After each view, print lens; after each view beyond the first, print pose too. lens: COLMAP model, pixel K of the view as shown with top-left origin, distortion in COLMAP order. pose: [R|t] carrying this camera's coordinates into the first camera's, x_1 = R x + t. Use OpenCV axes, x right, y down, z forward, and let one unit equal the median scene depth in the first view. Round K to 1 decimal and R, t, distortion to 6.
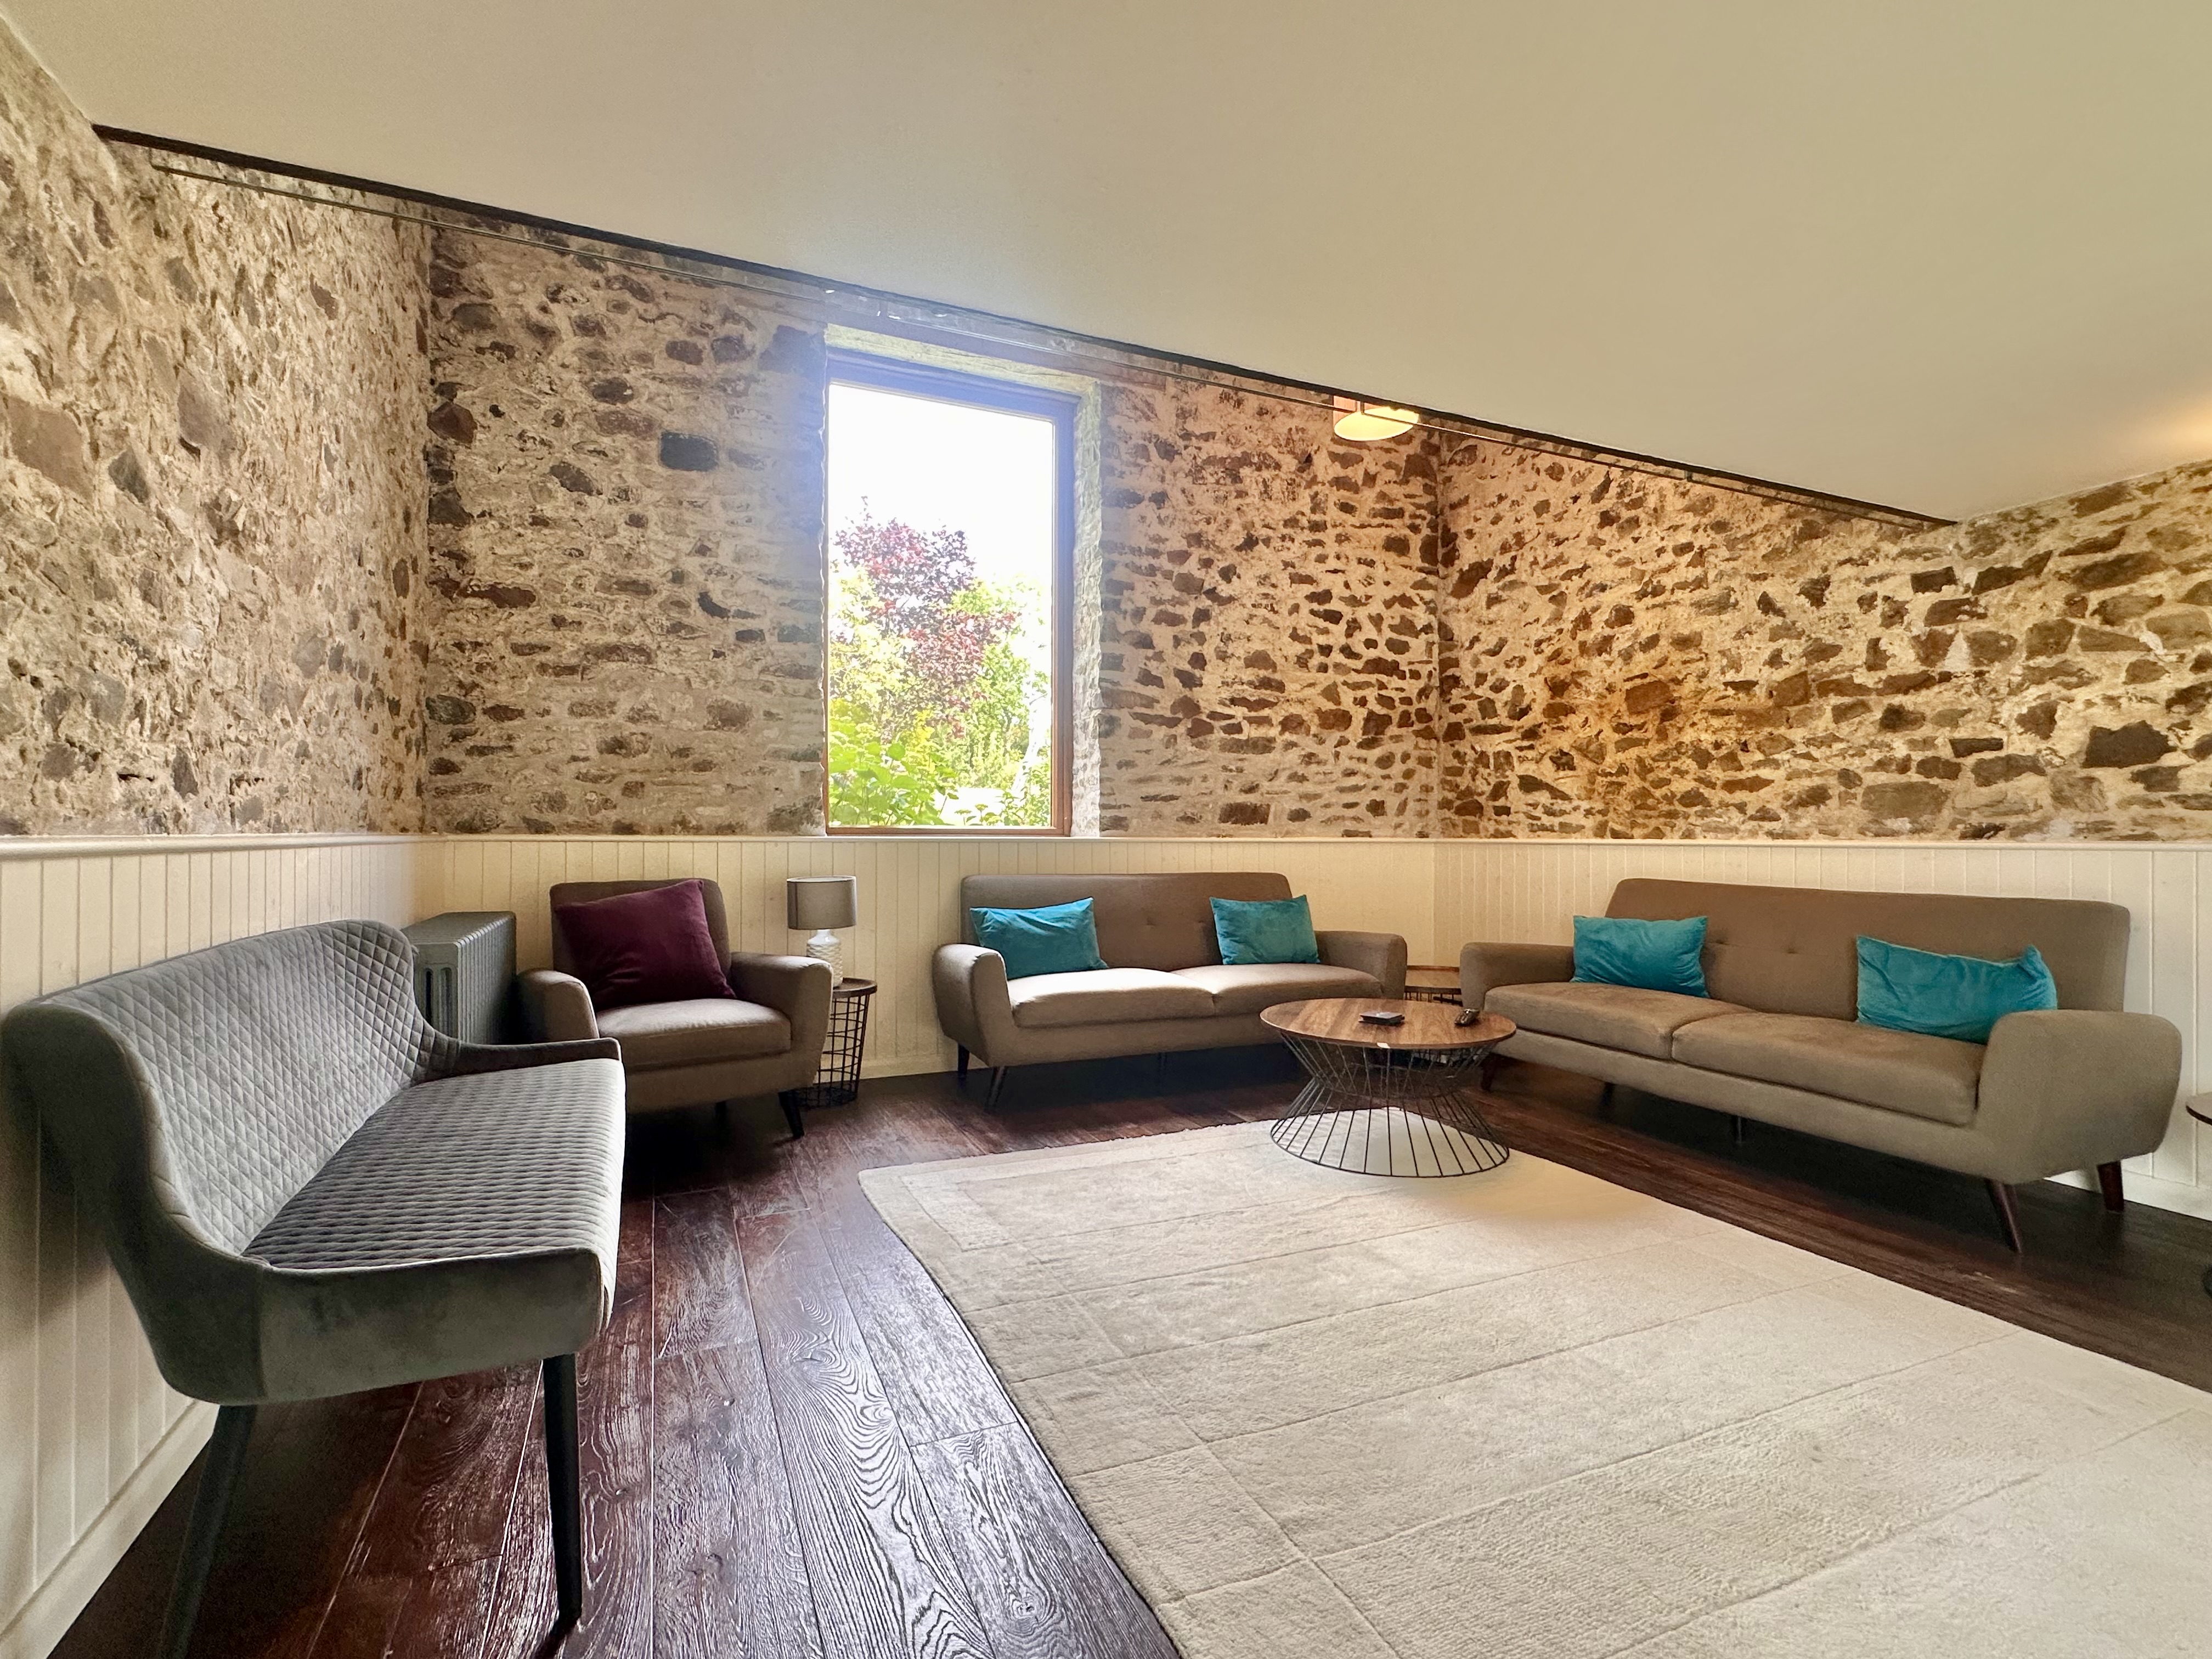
lens RADIAL K [[1031.6, 0, 1103.4], [0, 1031.6, 832.6], [0, 0, 1]] dist [0.000827, -0.000945]
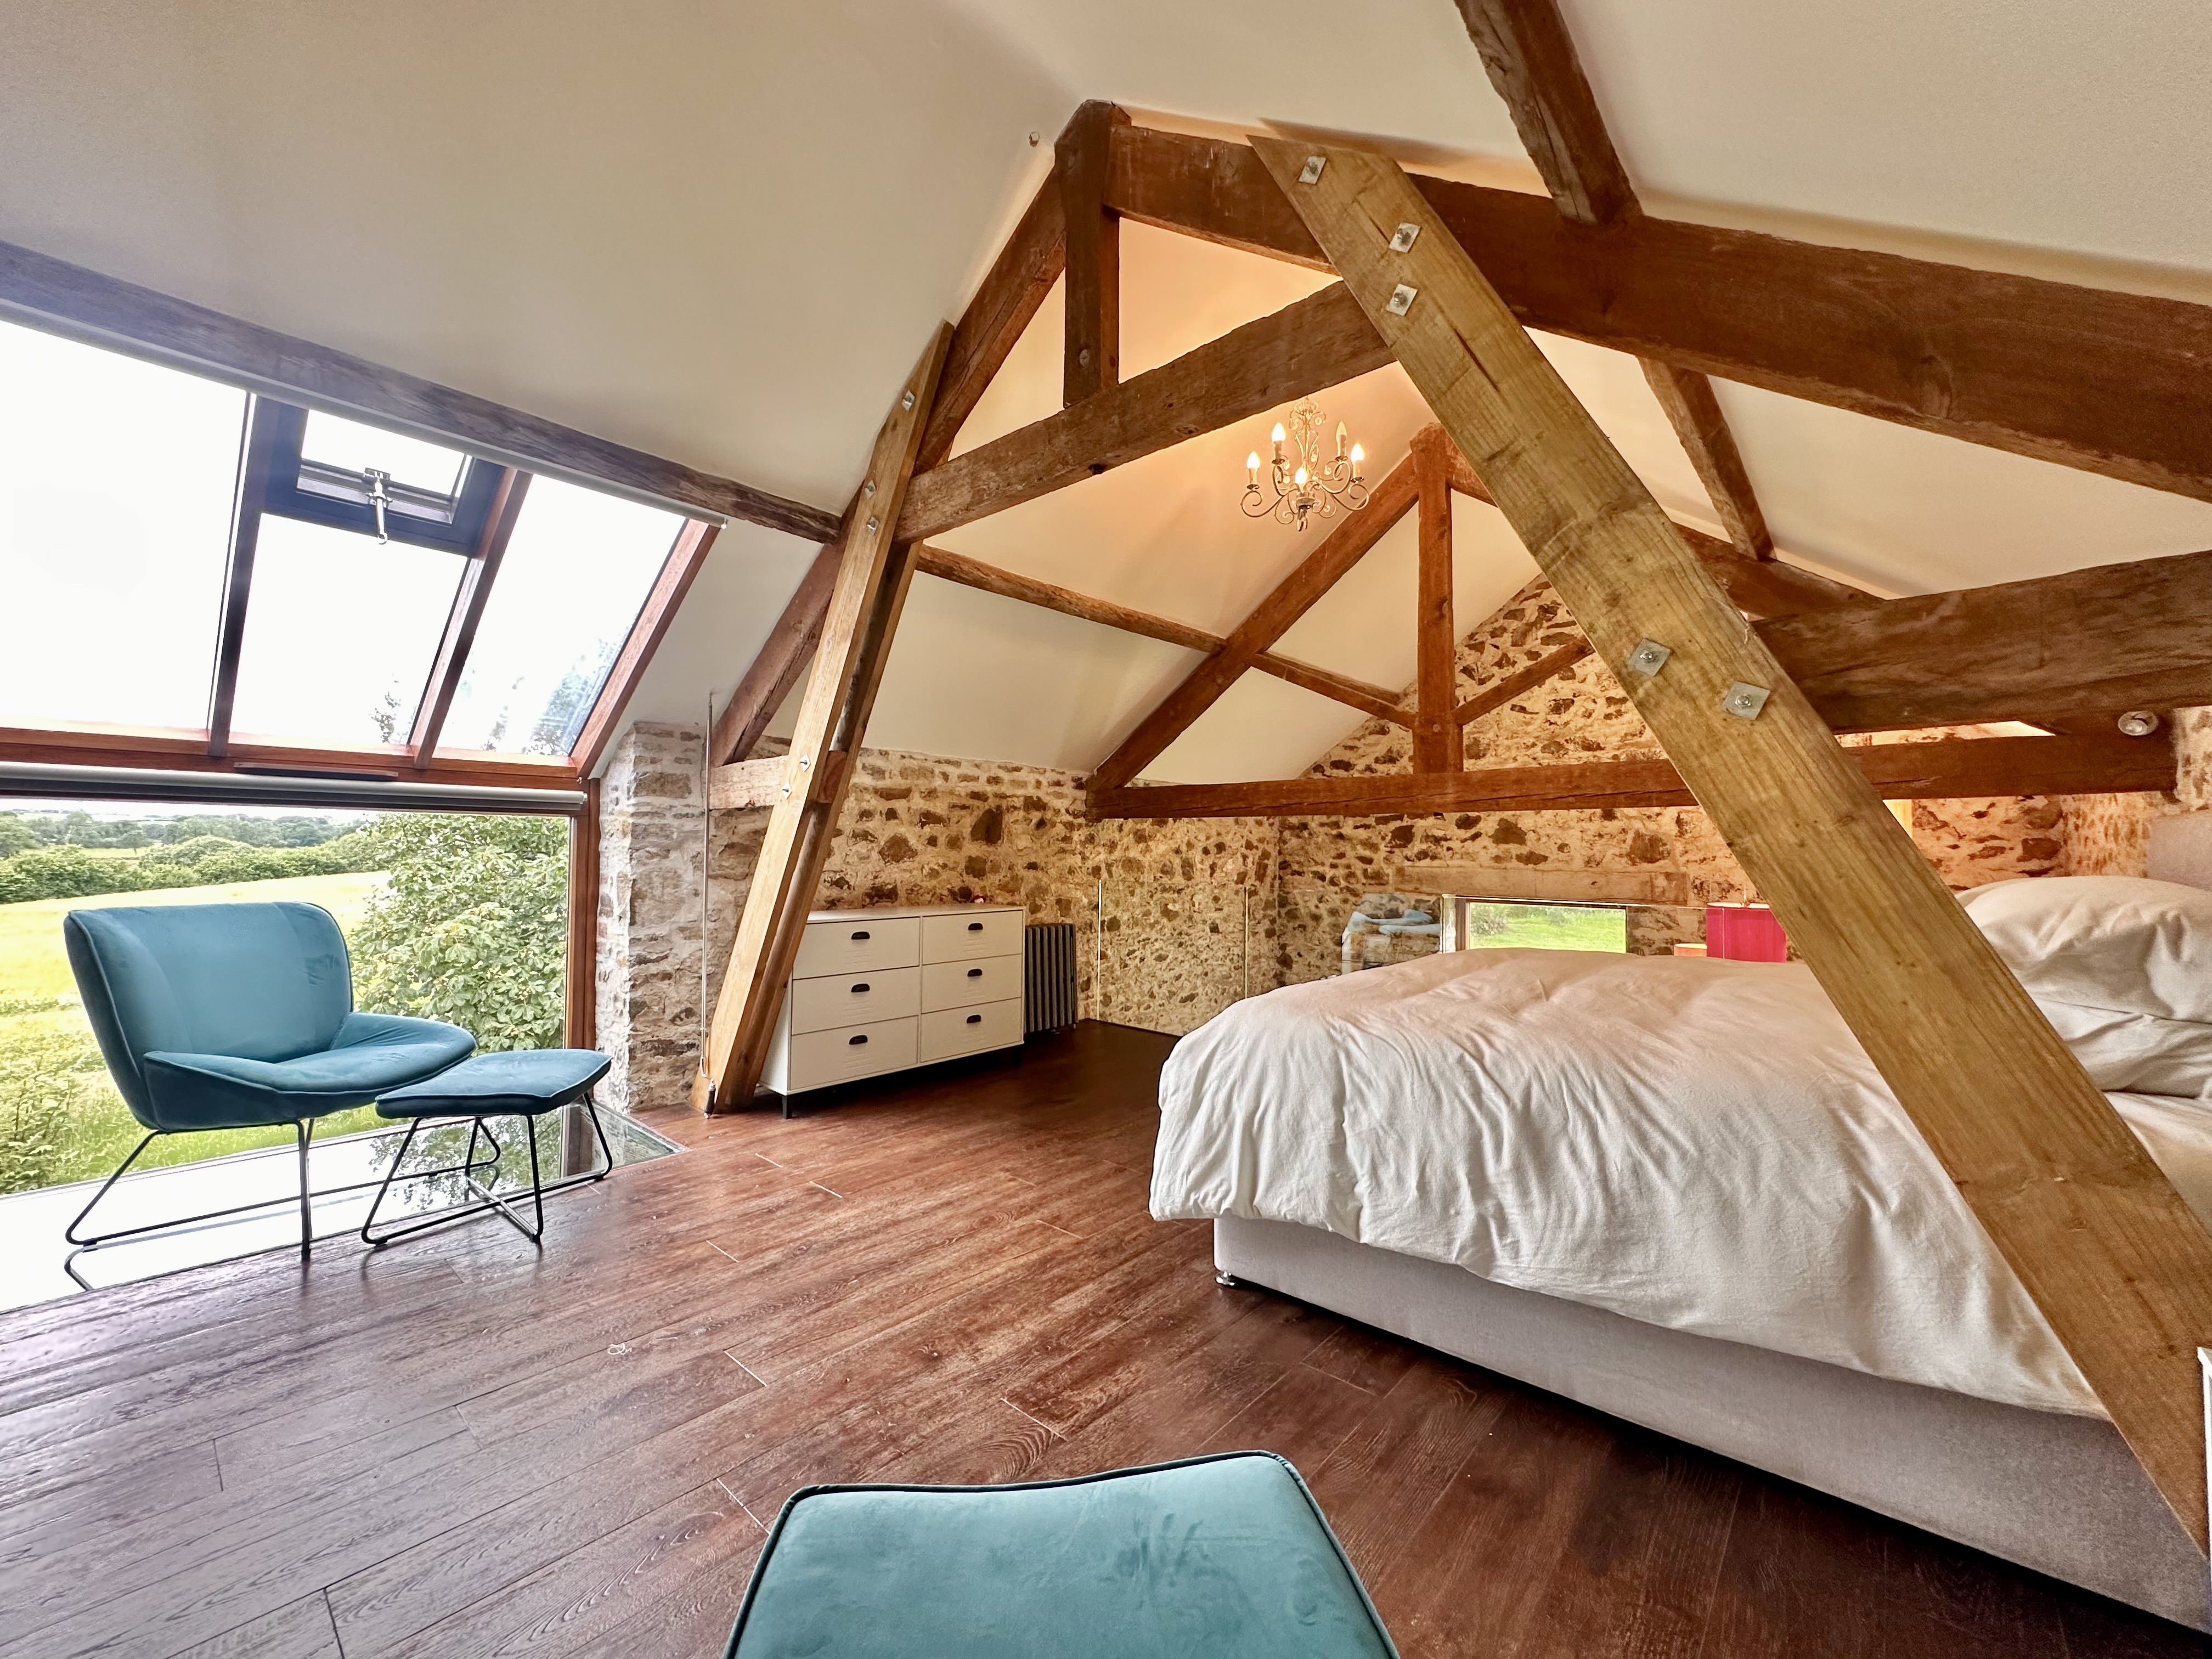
lens RADIAL K [[884.2, 0, 1107.2], [0, 884.2, 829.1], [0, 0, 1]] dist [-0.002797, -0.000484]
pose [[0.429493, -0.019863, -0.902852, 1.109801], [-0.008416, 0.999627, -0.025996, -0.702526], [0.903031, 0.018764, 0.429165, -0.253355]]
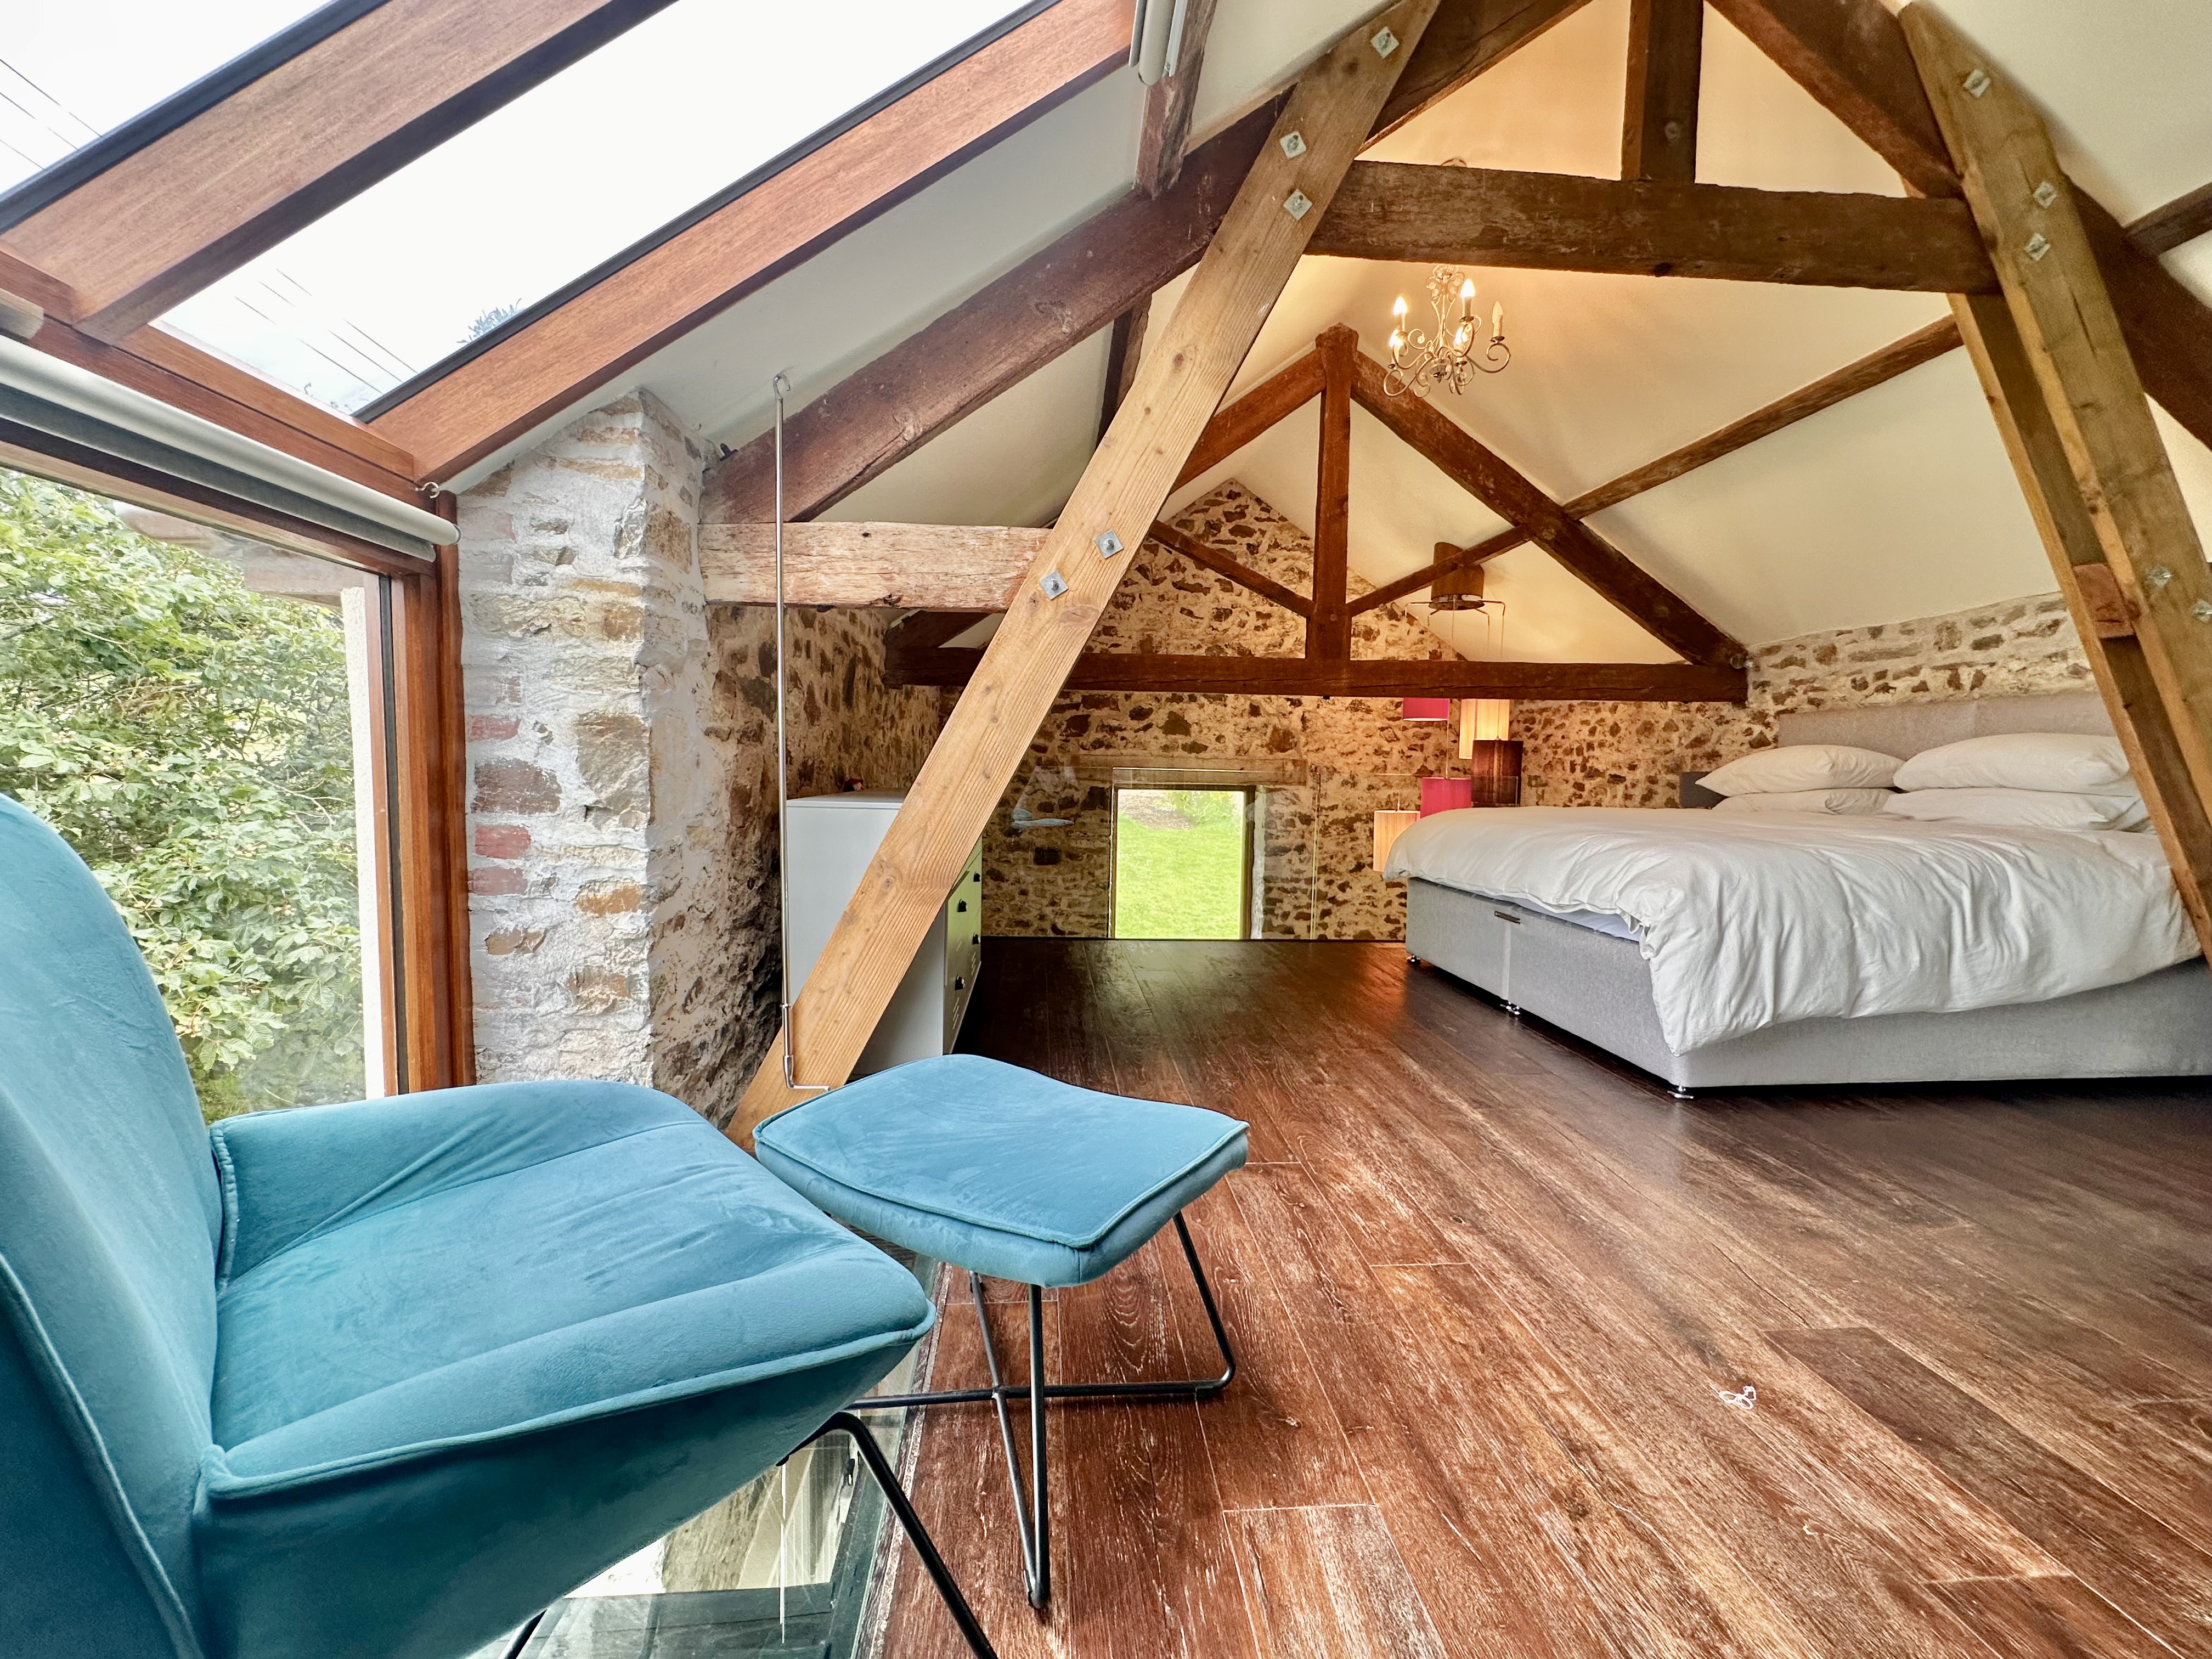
lens RADIAL K [[884.2, 0, 1102.0], [0, 884.2, 829.0], [0, 0, 1]] dist [-0.002797, -0.000484]
pose [[0.946752, 0.035215, -0.320032, 0.302668], [-0.014260, 0.997611, 0.067589, -0.643763], [0.321648, -0.059426, 0.944993, -0.719804]]
